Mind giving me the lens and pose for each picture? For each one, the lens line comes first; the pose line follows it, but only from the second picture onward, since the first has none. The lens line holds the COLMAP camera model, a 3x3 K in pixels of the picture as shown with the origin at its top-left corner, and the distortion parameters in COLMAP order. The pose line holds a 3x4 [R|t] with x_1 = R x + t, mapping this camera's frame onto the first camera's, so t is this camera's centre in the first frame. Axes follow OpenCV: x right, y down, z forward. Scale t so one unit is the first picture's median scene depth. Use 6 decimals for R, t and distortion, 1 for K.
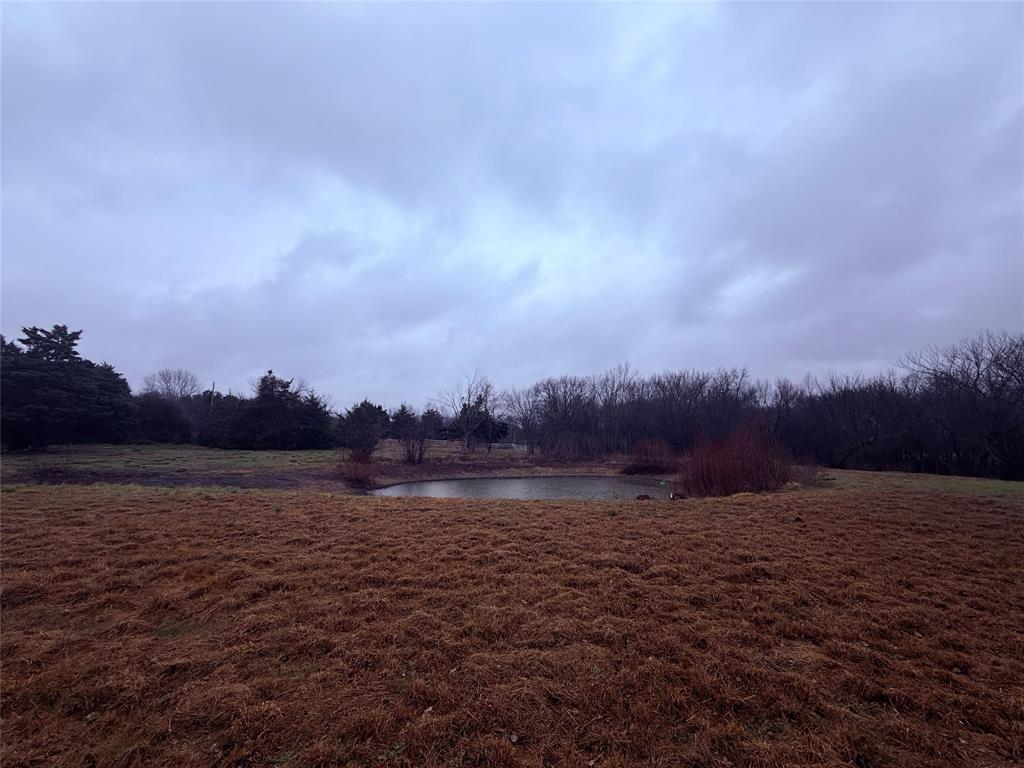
lens RADIAL K [[409.2, 0, 511.4], [0, 409.2, 382.6], [0, 0, 1]] dist [-0.001065, 0.000097]
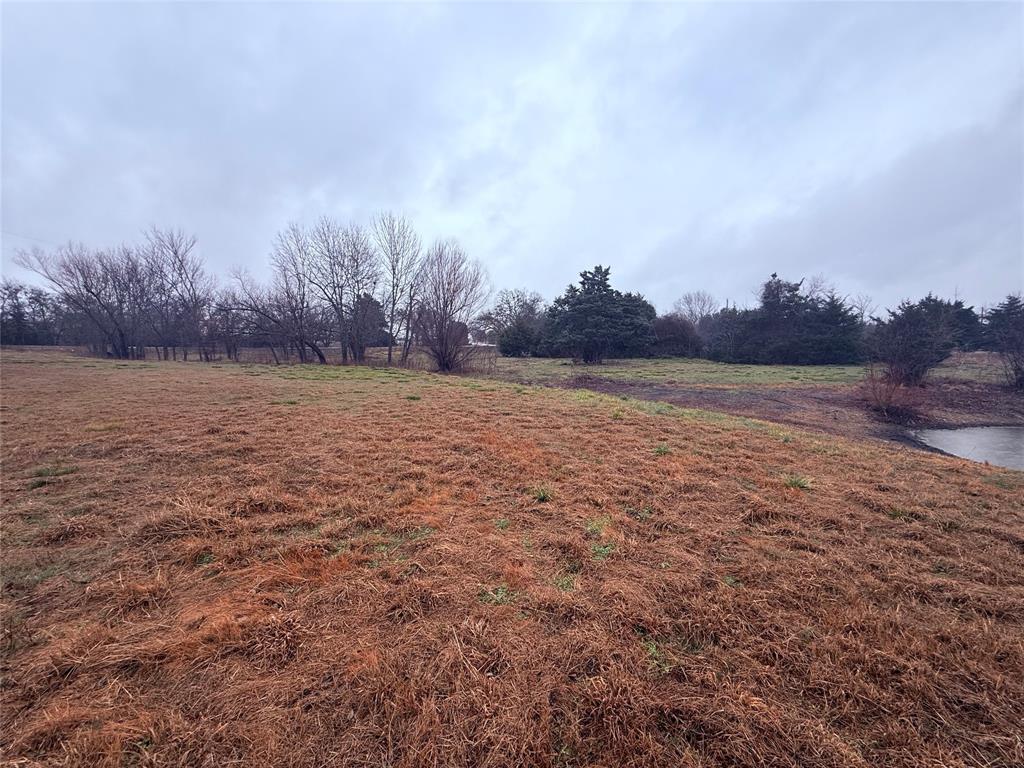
lens RADIAL K [[409.2, 0, 509.3], [0, 409.2, 384.4], [0, 0, 1]] dist [-0.001065, 0.000097]
pose [[0.410245, 0.054780, -0.910329, -0.023658], [0.134001, 0.983739, 0.119585, 0.024024], [0.902077, -0.171044, 0.396233, 0.125891]]
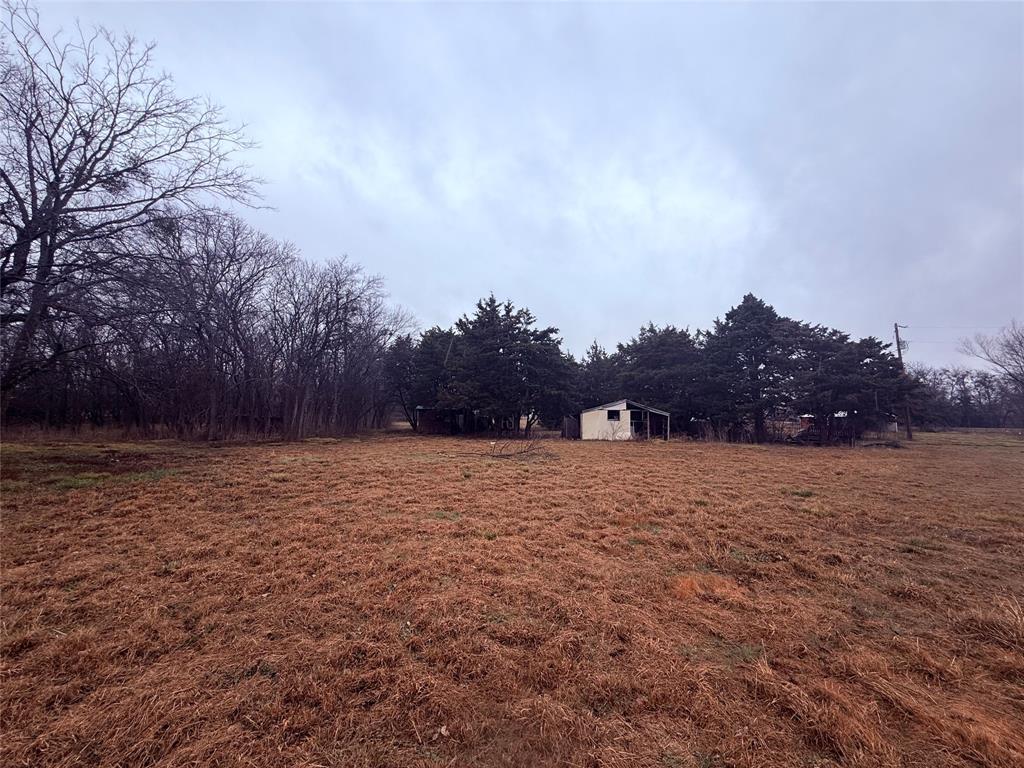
lens RADIAL K [[409.2, 0, 511.3], [0, 409.2, 385.3], [0, 0, 1]] dist [-0.001065, 0.000097]
pose [[-0.961320, -0.060276, -0.268758, 0.040932], [0.004622, 0.972093, -0.234549, 0.029415], [0.275396, -0.226719, -0.934214, 0.259174]]
